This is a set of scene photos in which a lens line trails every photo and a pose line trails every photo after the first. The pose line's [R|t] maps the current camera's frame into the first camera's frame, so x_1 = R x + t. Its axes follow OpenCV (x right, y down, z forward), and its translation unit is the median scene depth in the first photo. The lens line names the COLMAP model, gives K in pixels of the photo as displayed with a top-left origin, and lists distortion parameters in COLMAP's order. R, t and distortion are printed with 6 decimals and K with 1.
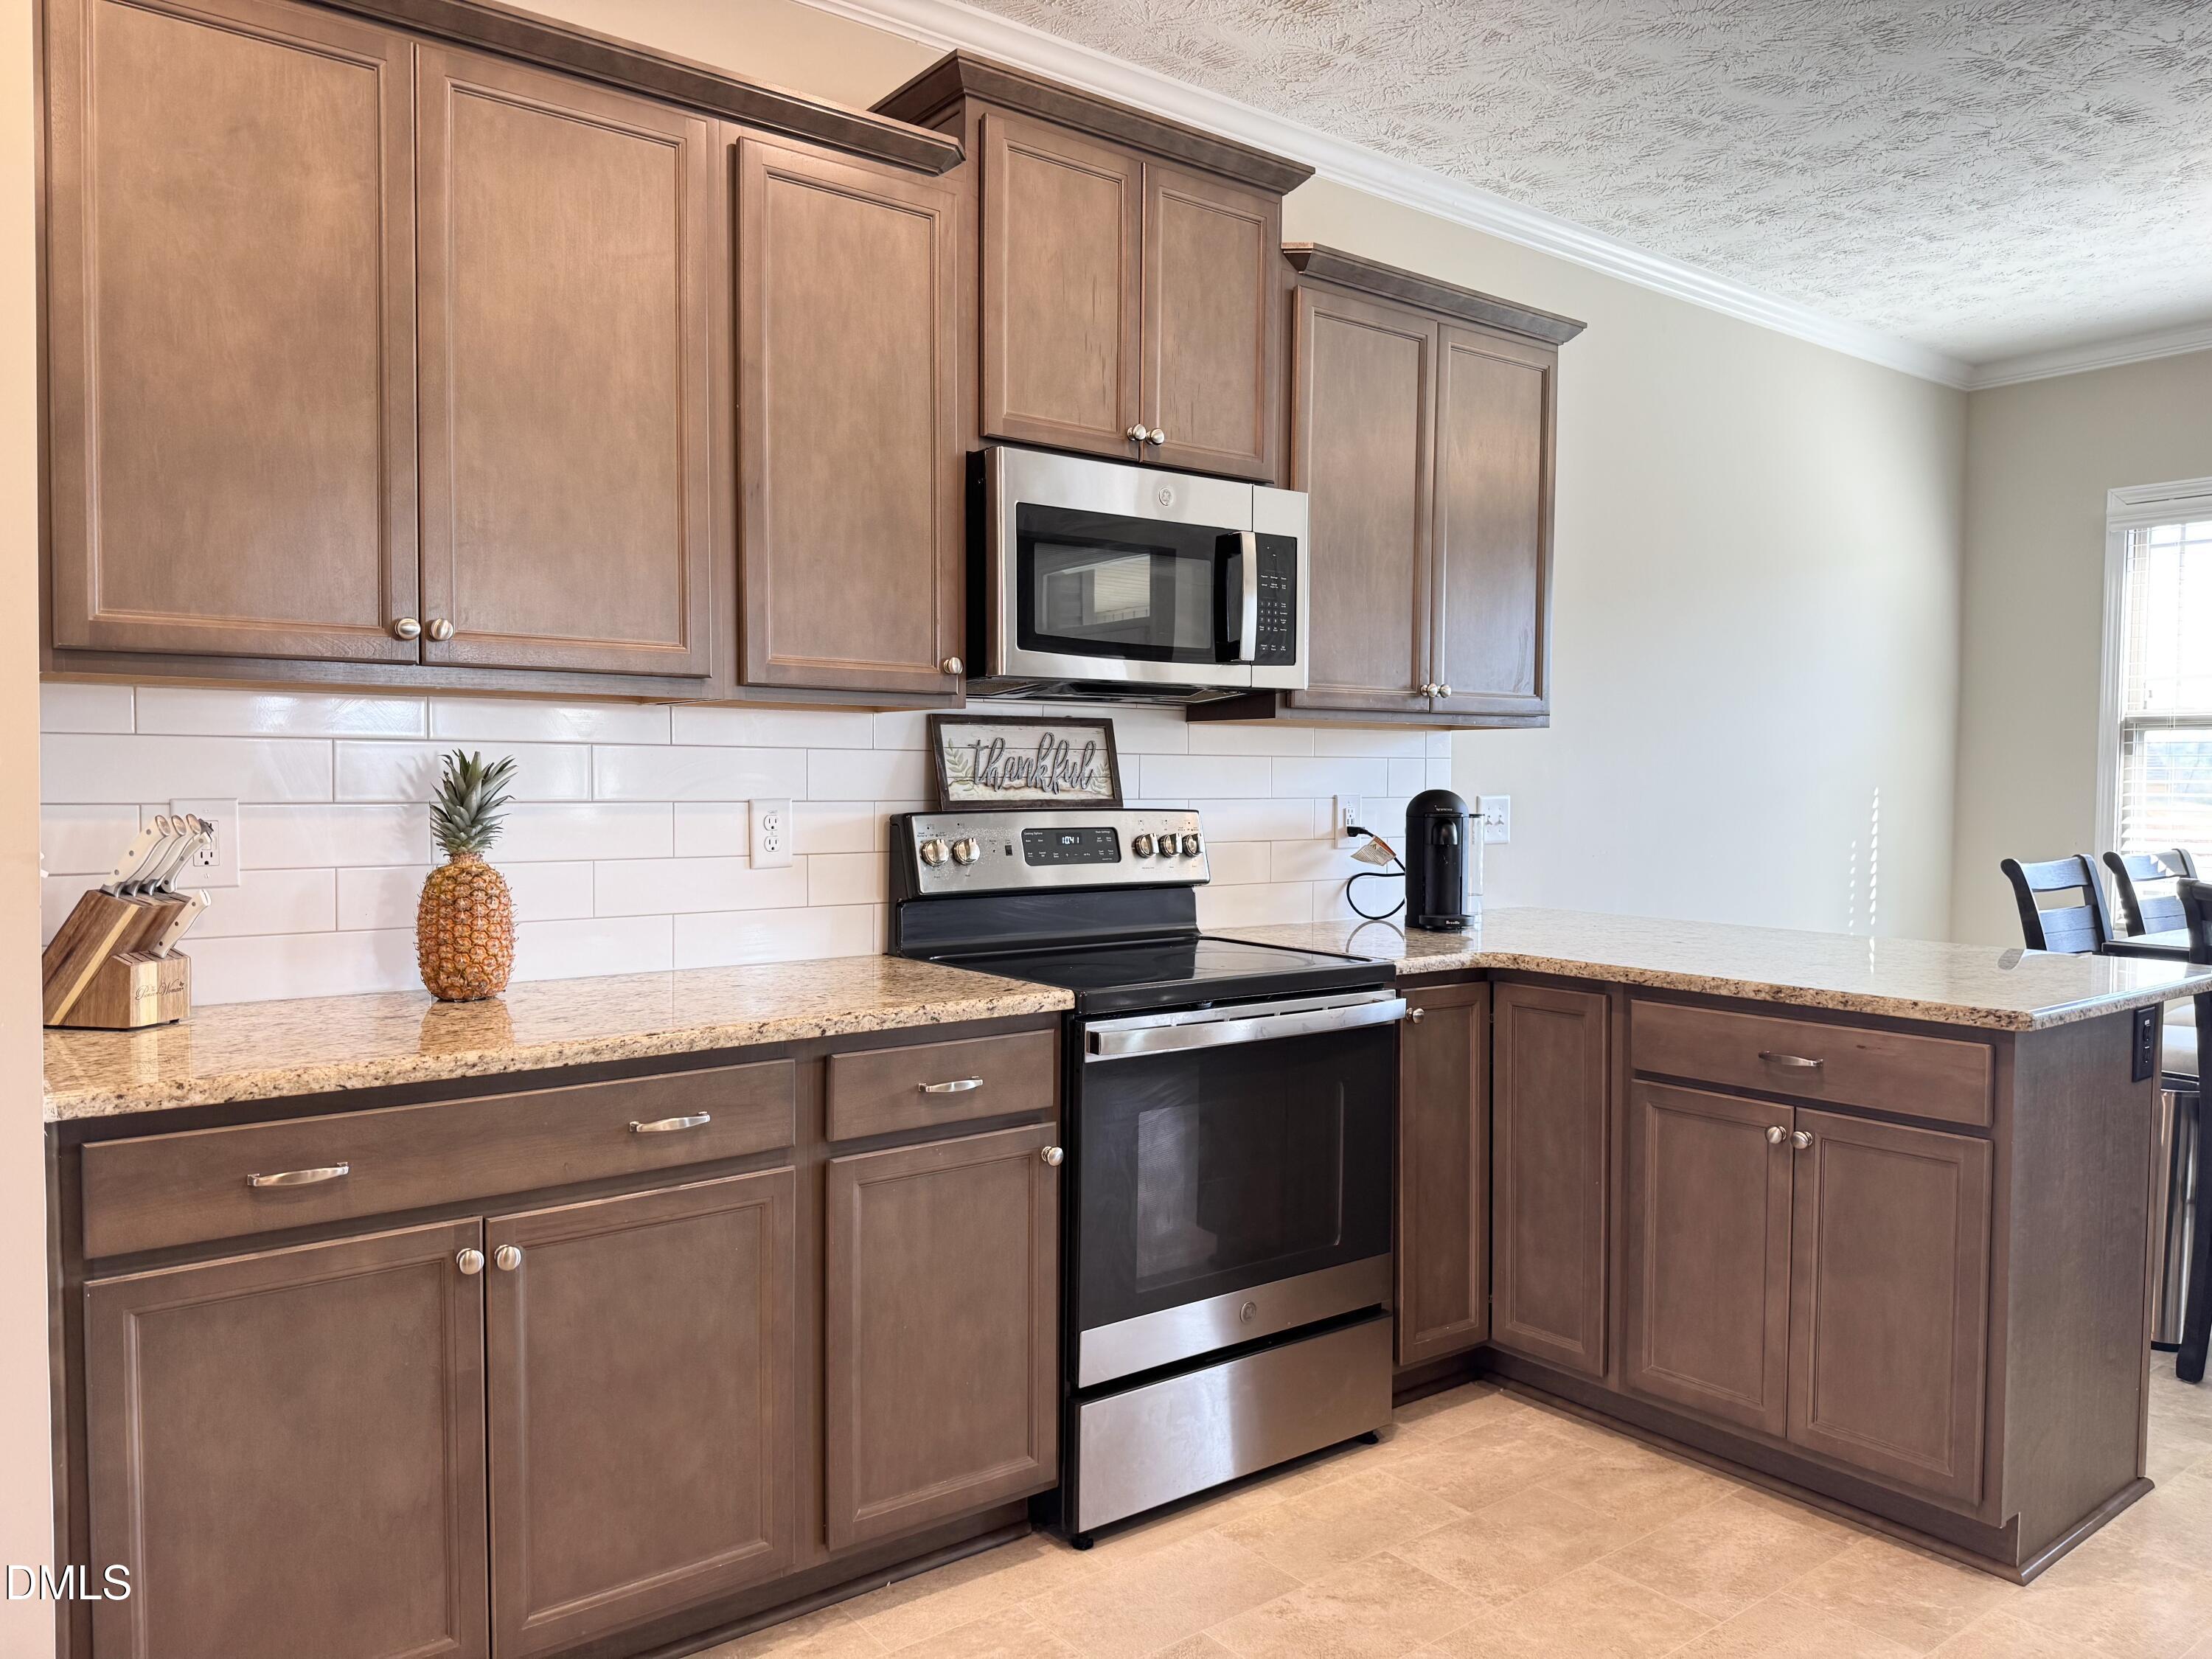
lens RADIAL K [[1545.4, 0, 1097.9], [0, 1545.4, 837.9], [0, 0, 1]] dist [0.158467, -0.284987]
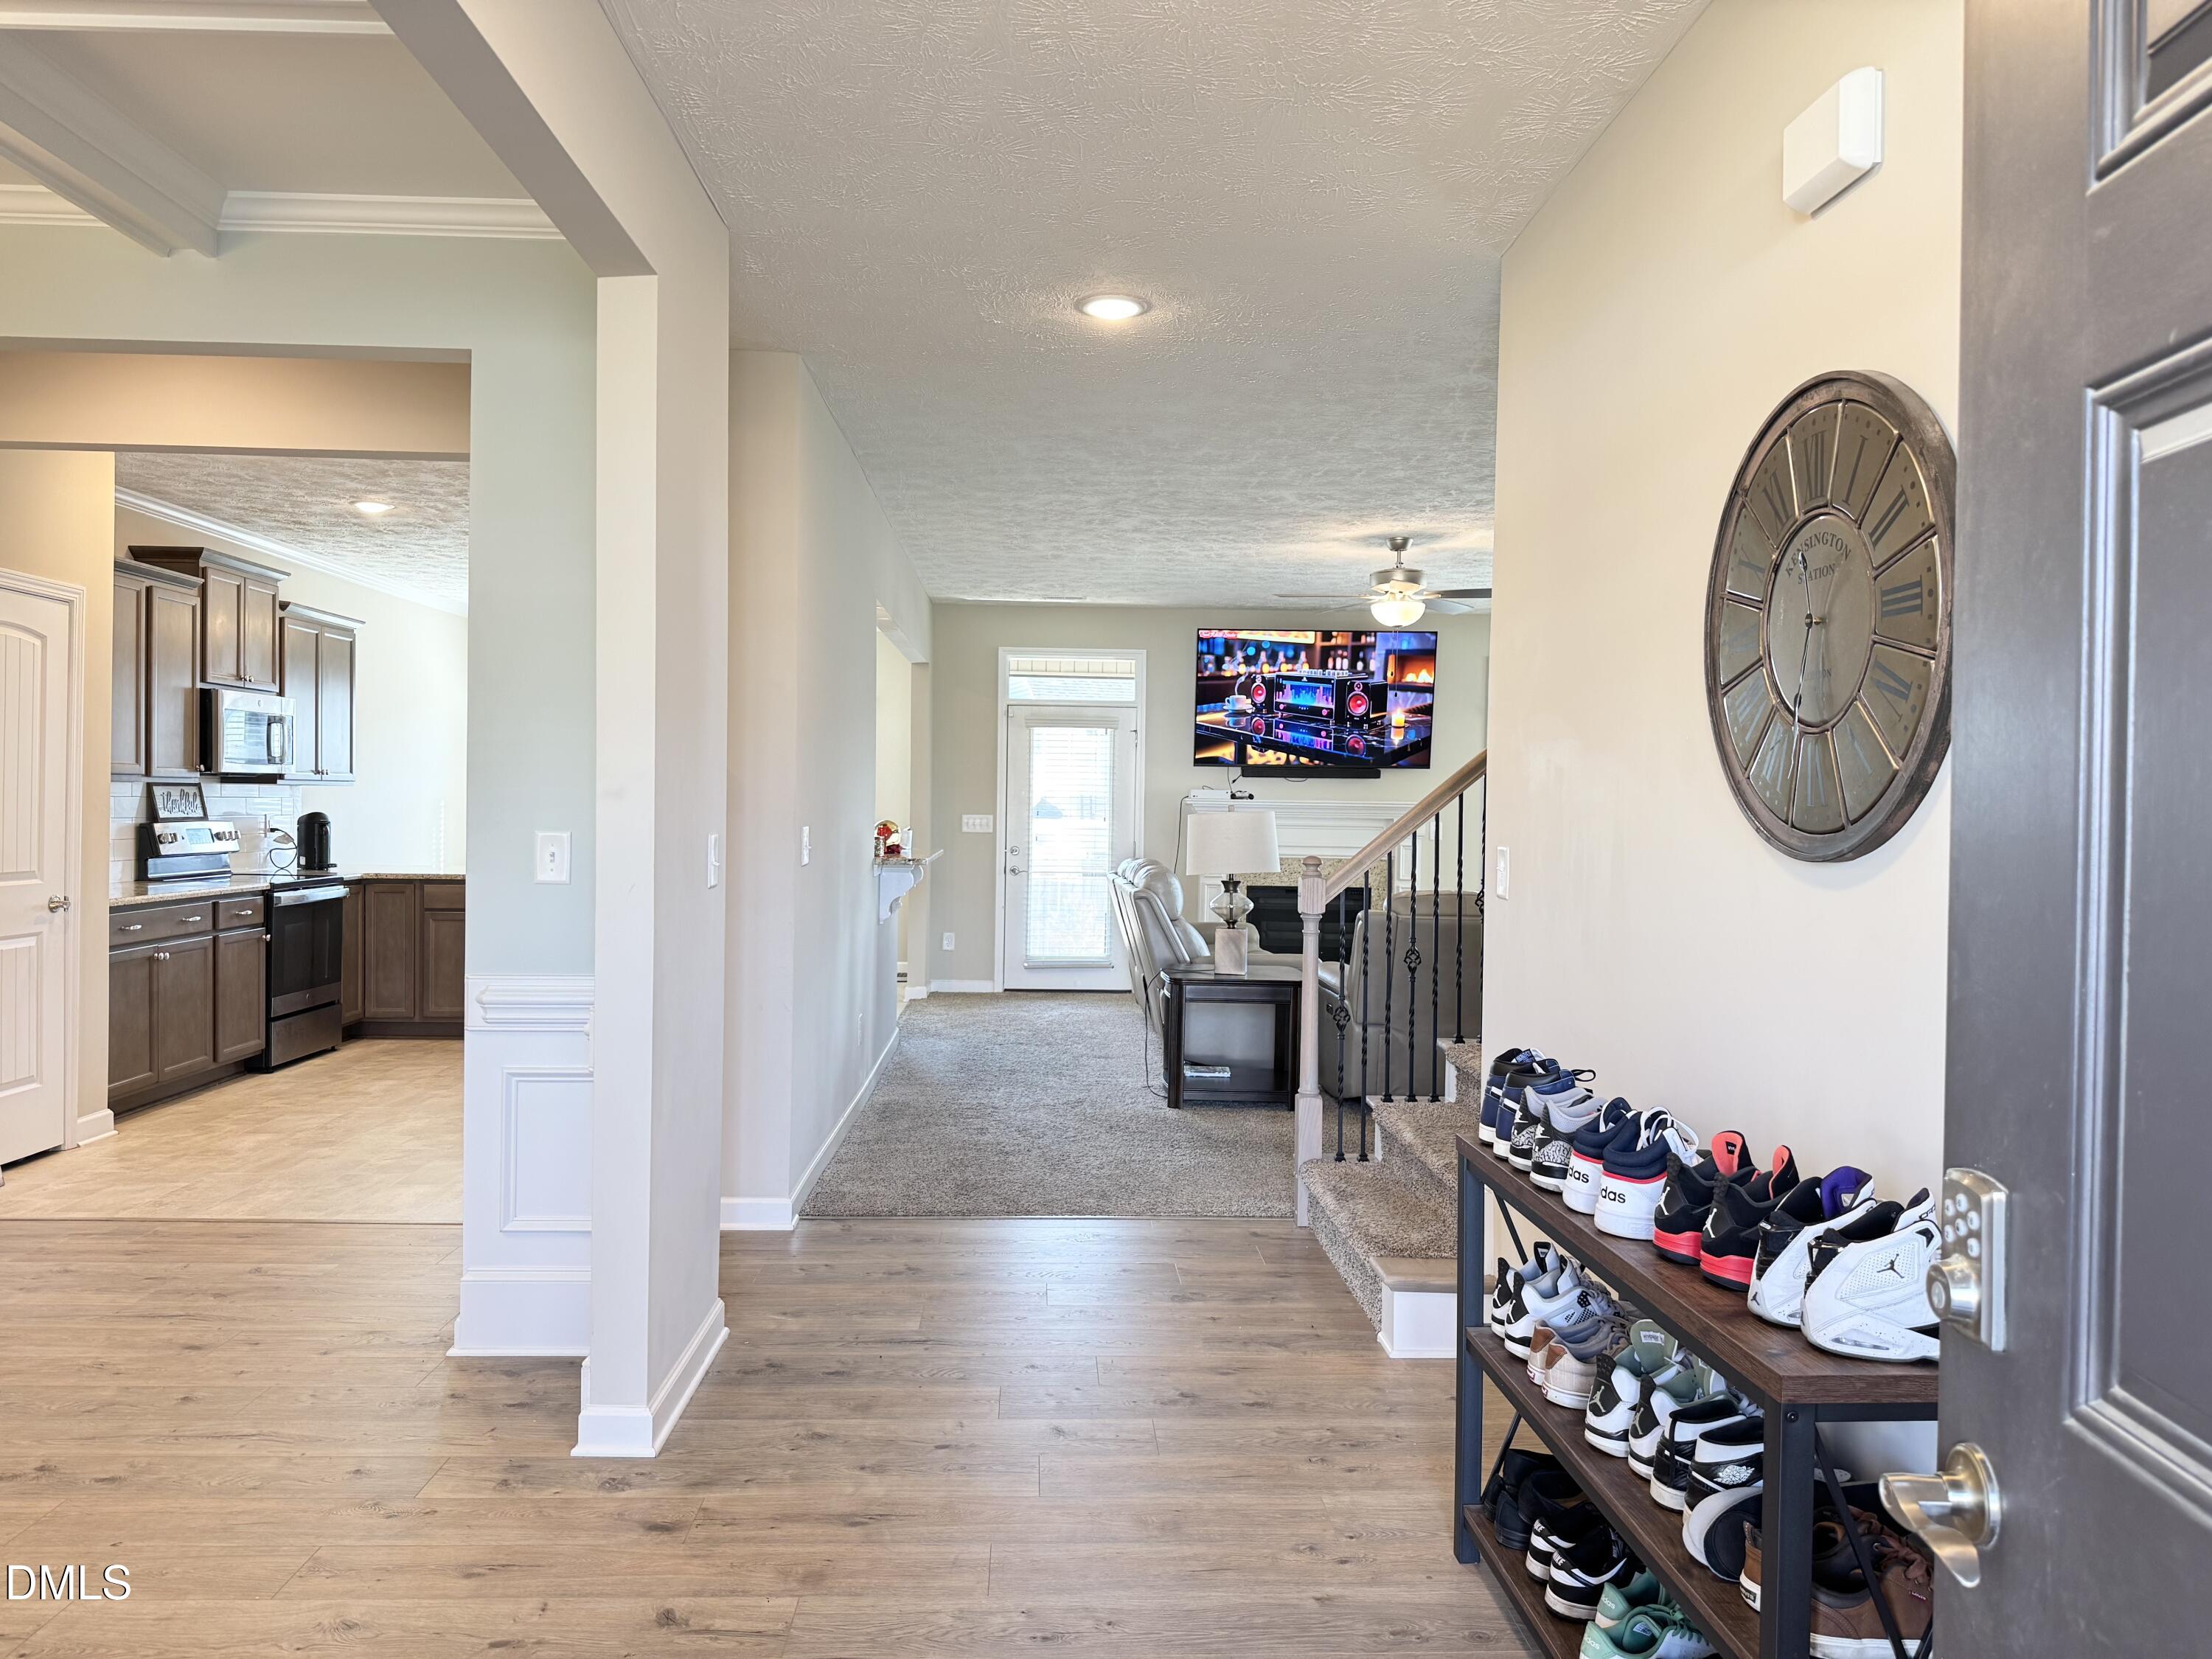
lens RADIAL K [[1557.5, 0, 1103.5], [0, 1557.5, 822.6], [0, 0, 1]] dist [0.102927, -0.147613]
pose [[0.575302, -0.007828, 0.817904, -1.466747], [0.021089, 0.999764, -0.005266, 0.033067], [-0.817669, 0.020278, 0.575331, -1.894886]]
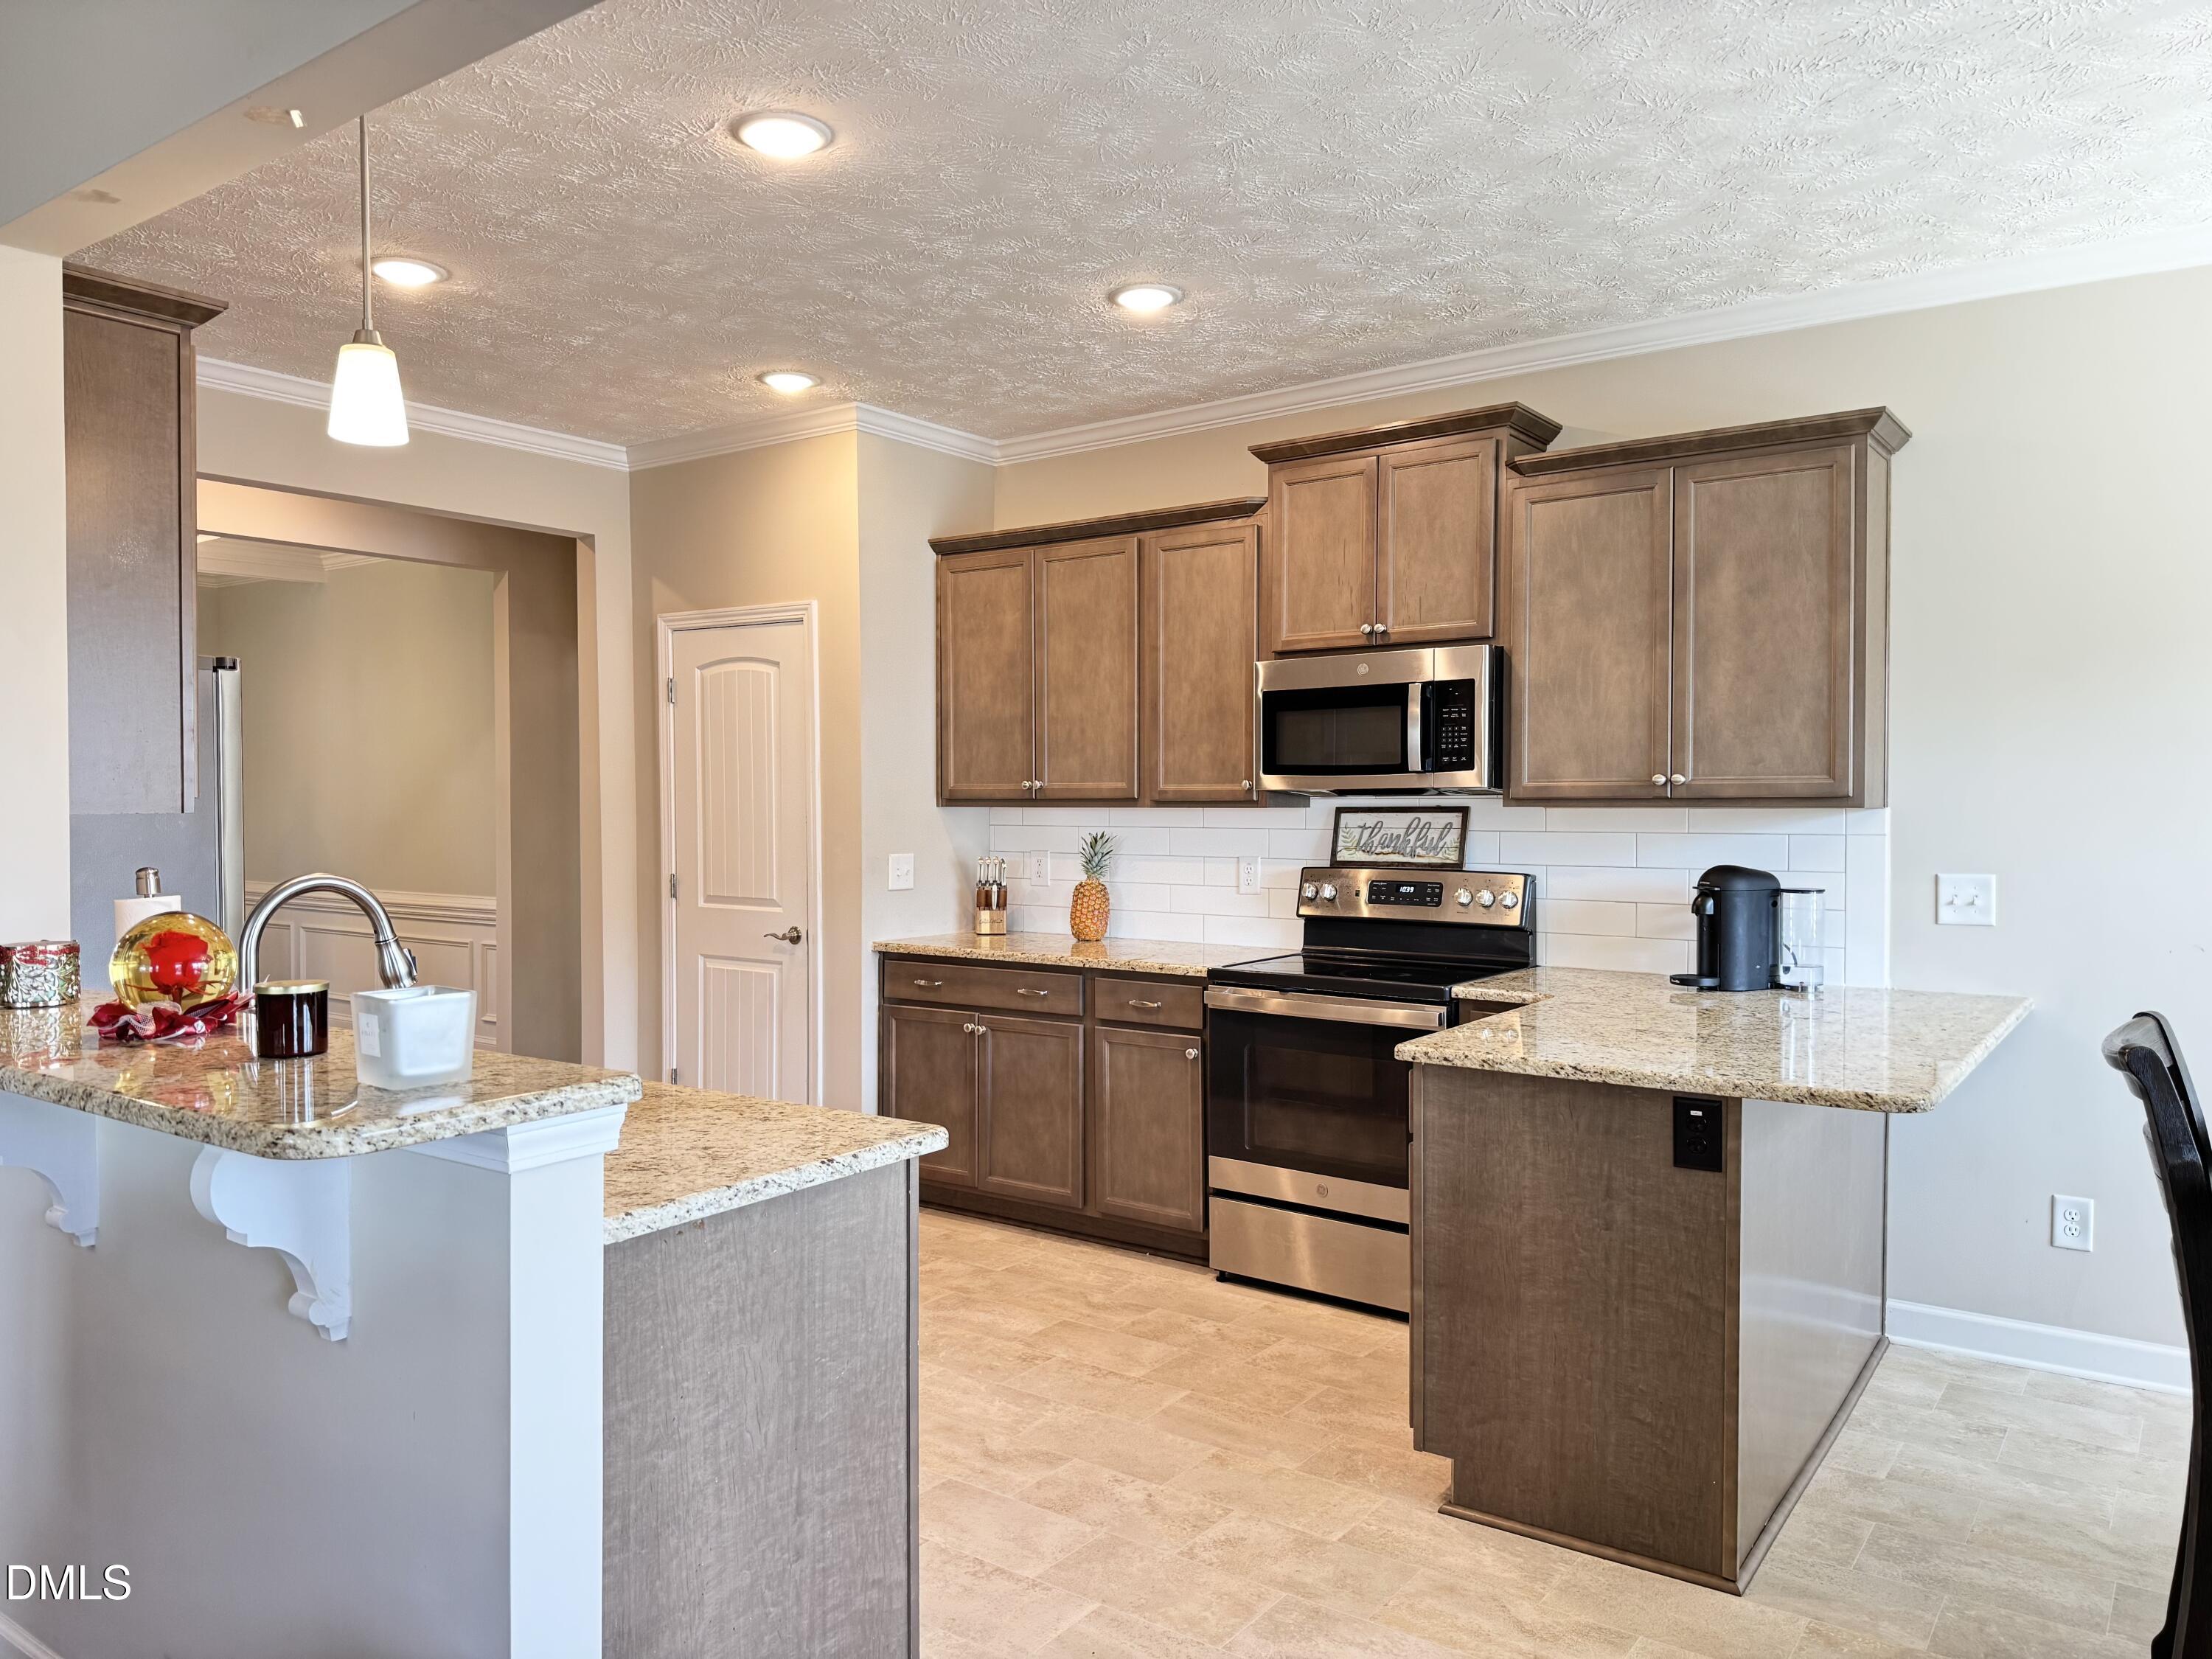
lens RADIAL K [[1545.4, 0, 1097.9], [0, 1545.4, 837.9], [0, 0, 1]] dist [0.158467, -0.284987]
pose [[0.276490, 0.016939, -0.960867, 1.594027], [-0.037522, 0.999273, 0.006819, -0.056424], [0.960284, 0.034168, 0.276925, 0.348864]]
